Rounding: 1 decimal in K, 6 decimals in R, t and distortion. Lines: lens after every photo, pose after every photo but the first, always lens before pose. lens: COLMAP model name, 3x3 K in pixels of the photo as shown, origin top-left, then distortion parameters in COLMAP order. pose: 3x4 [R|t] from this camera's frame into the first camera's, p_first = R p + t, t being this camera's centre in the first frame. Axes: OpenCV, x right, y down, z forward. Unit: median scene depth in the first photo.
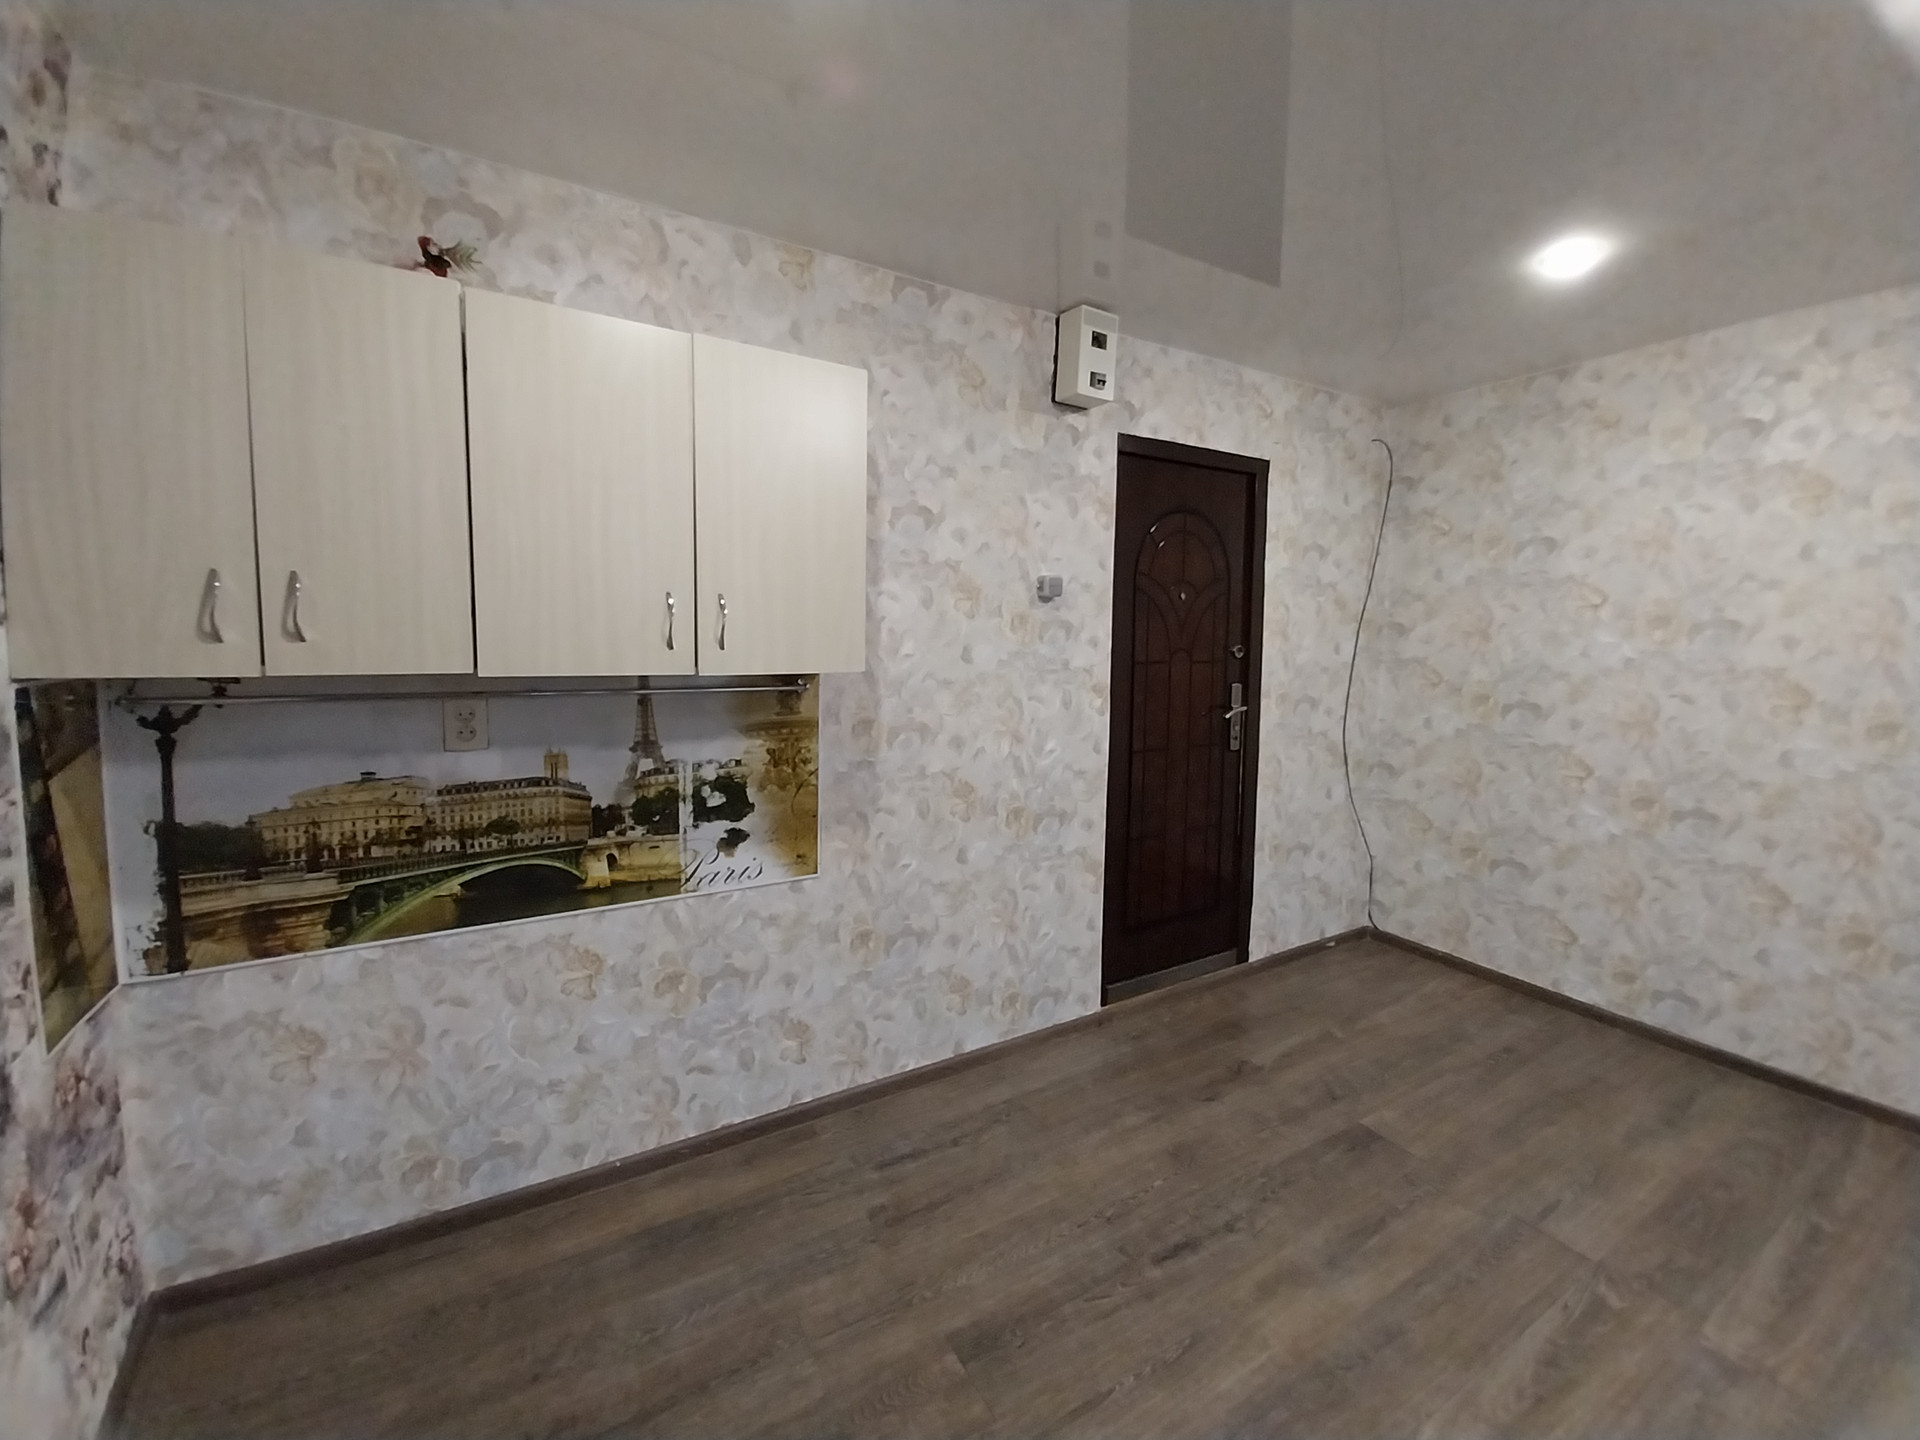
lens RADIAL K [[756.7, 0, 968.5], [0, 756.7, 693.5], [0, 0, 1]] dist [0.020352, -0.012596]
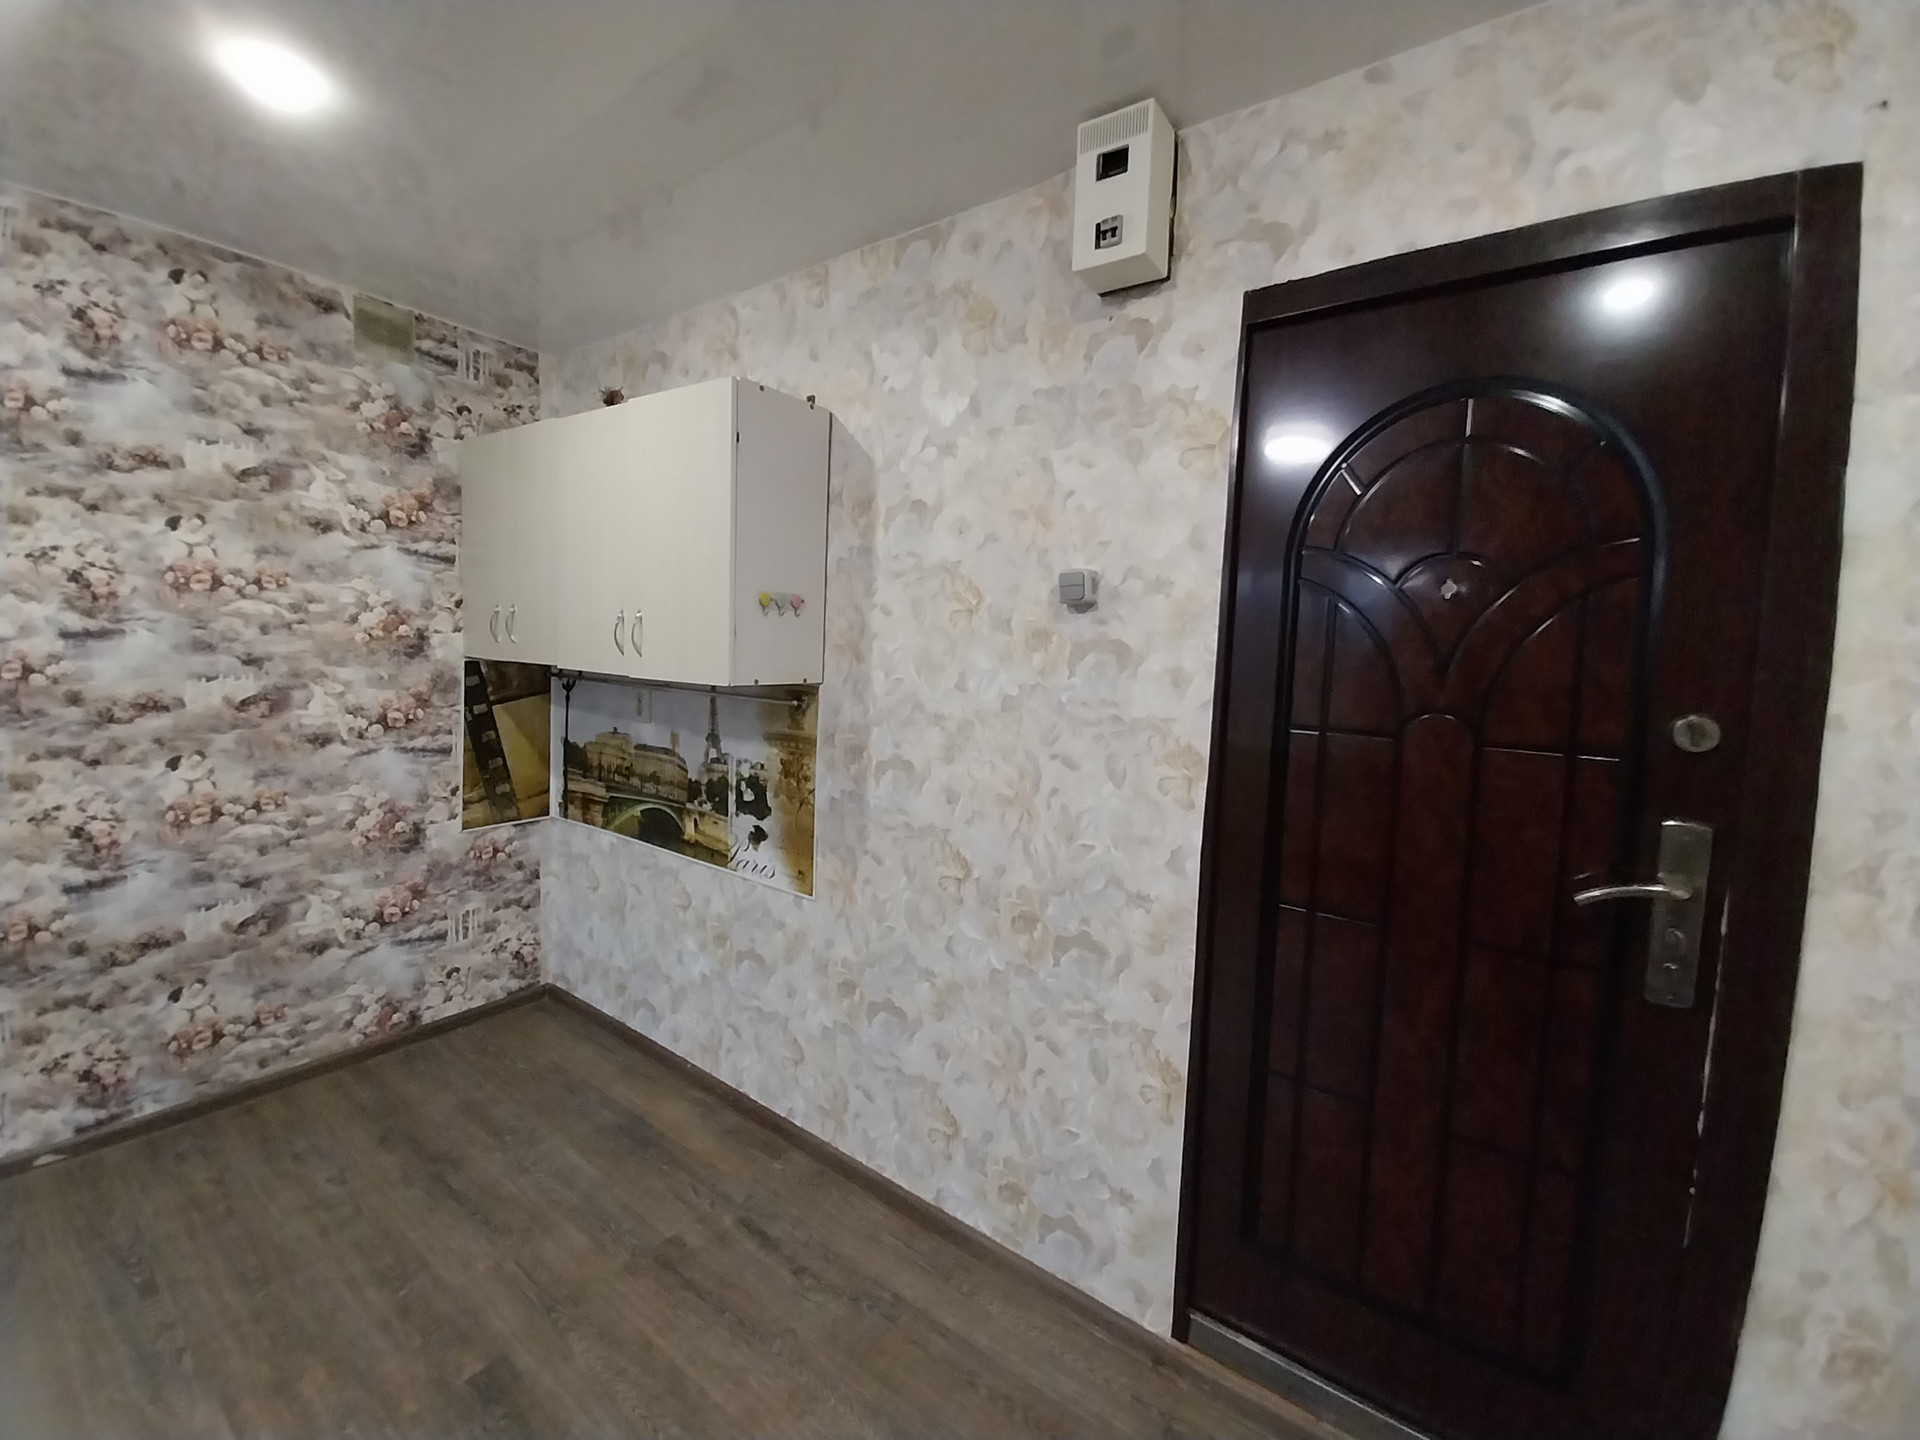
lens RADIAL K [[756.7, 0, 975.4], [0, 756.7, 700.4], [0, 0, 1]] dist [0.020352, -0.012596]
pose [[0.417957, 0.066275, -0.906046, 0.744324], [-0.112674, 0.993417, 0.020689, -0.055659], [0.901452, 0.093441, 0.422673, 0.746248]]
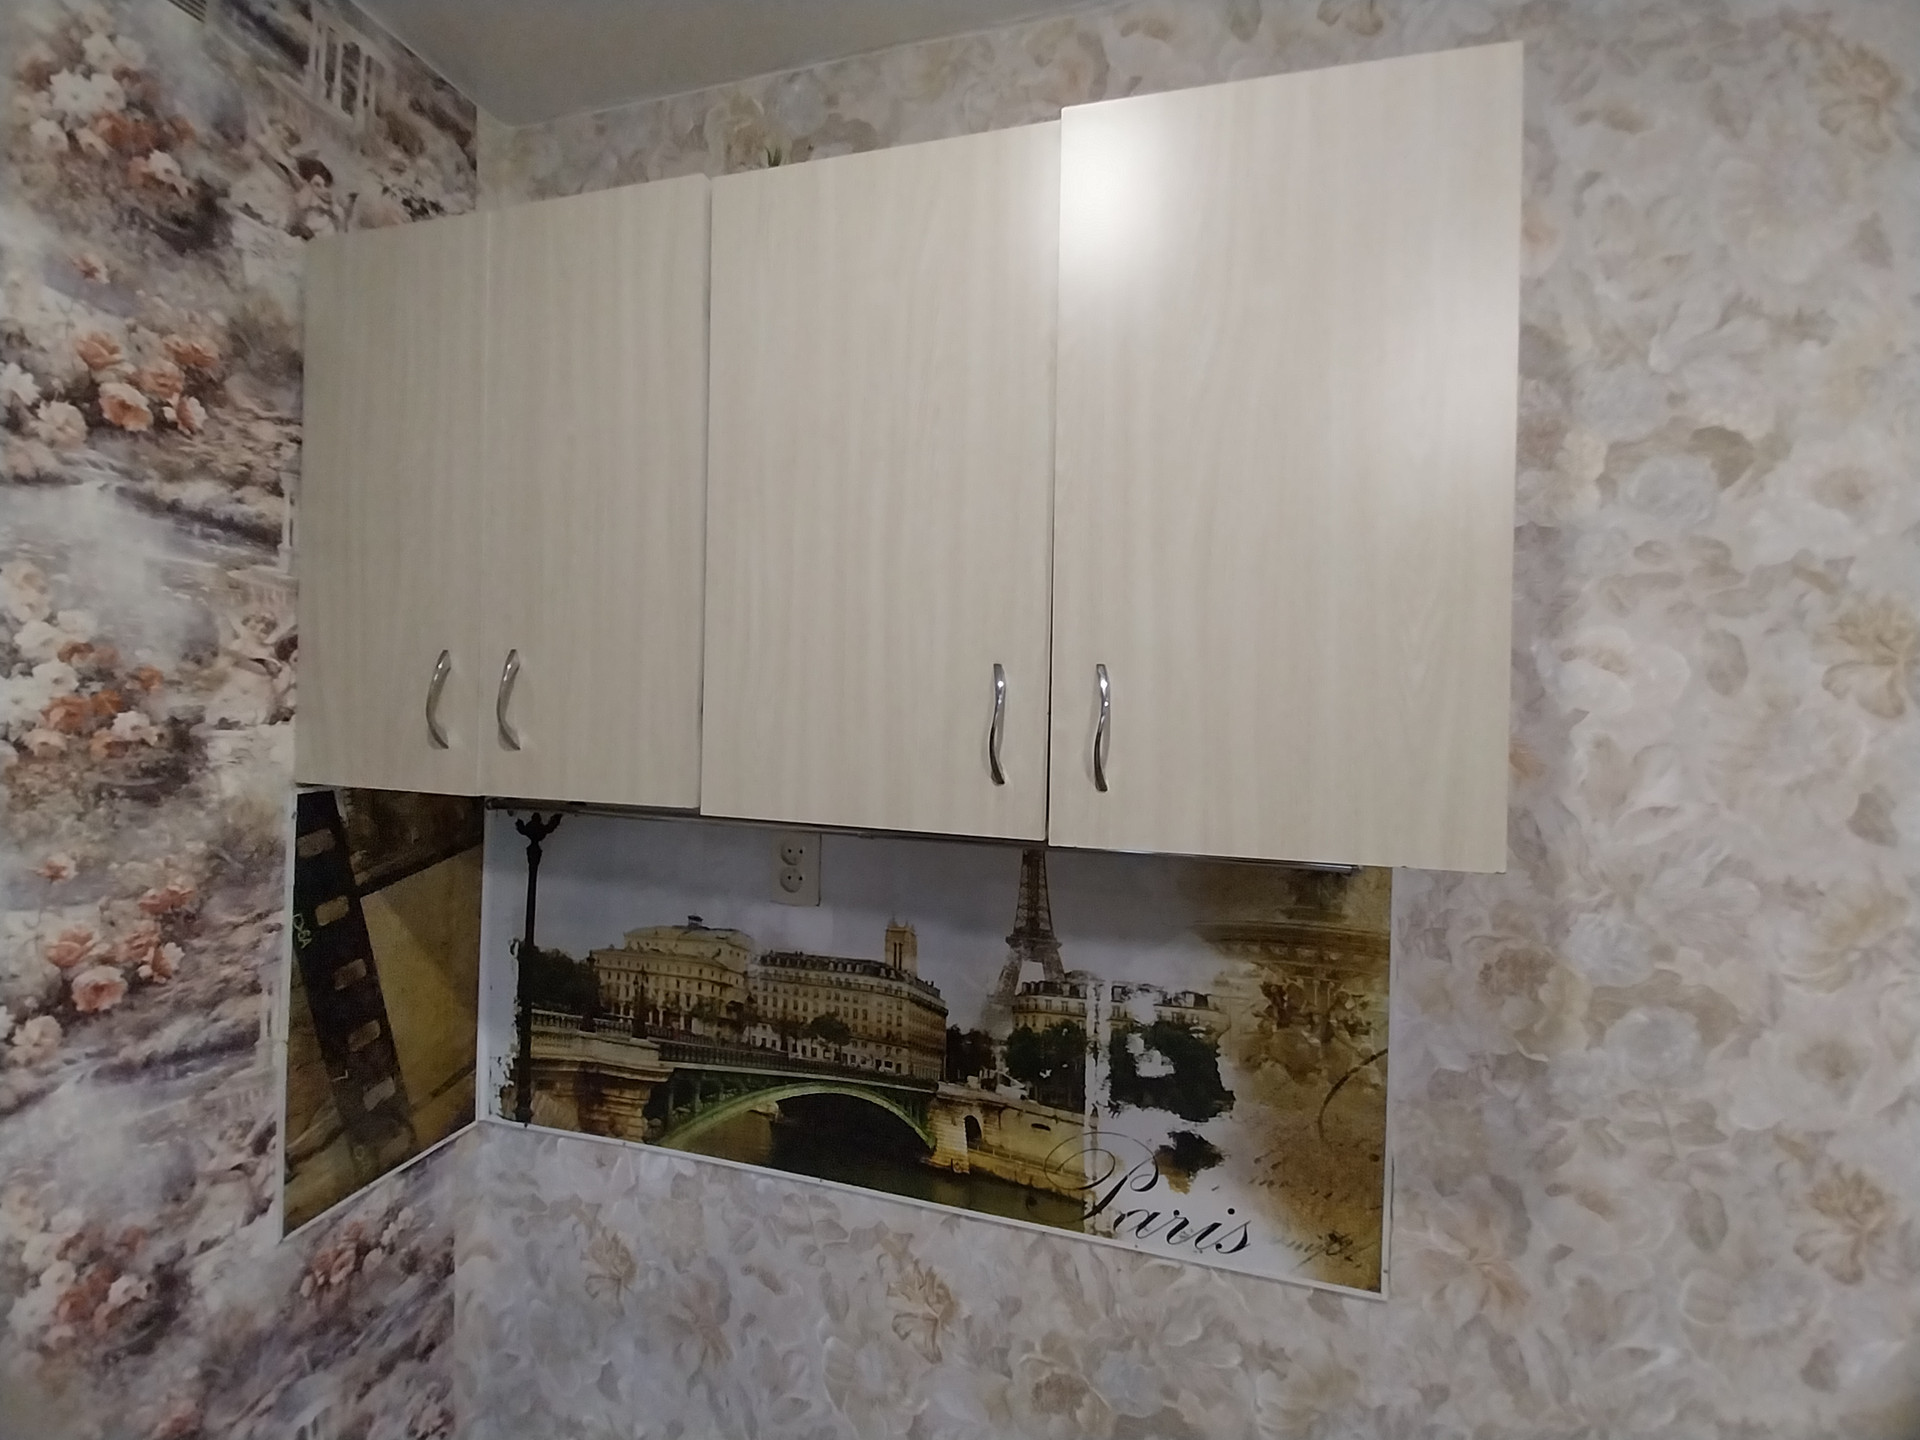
lens RADIAL K [[756.7, 0, 970.1], [0, 756.7, 696.3], [0, 0, 1]] dist [0.020352, -0.012596]
pose [[0.701951, -0.002561, -0.712221, -0.050108], [-0.069505, 0.994974, -0.072080, -0.057155], [0.708826, 0.100100, 0.698245, 0.484165]]
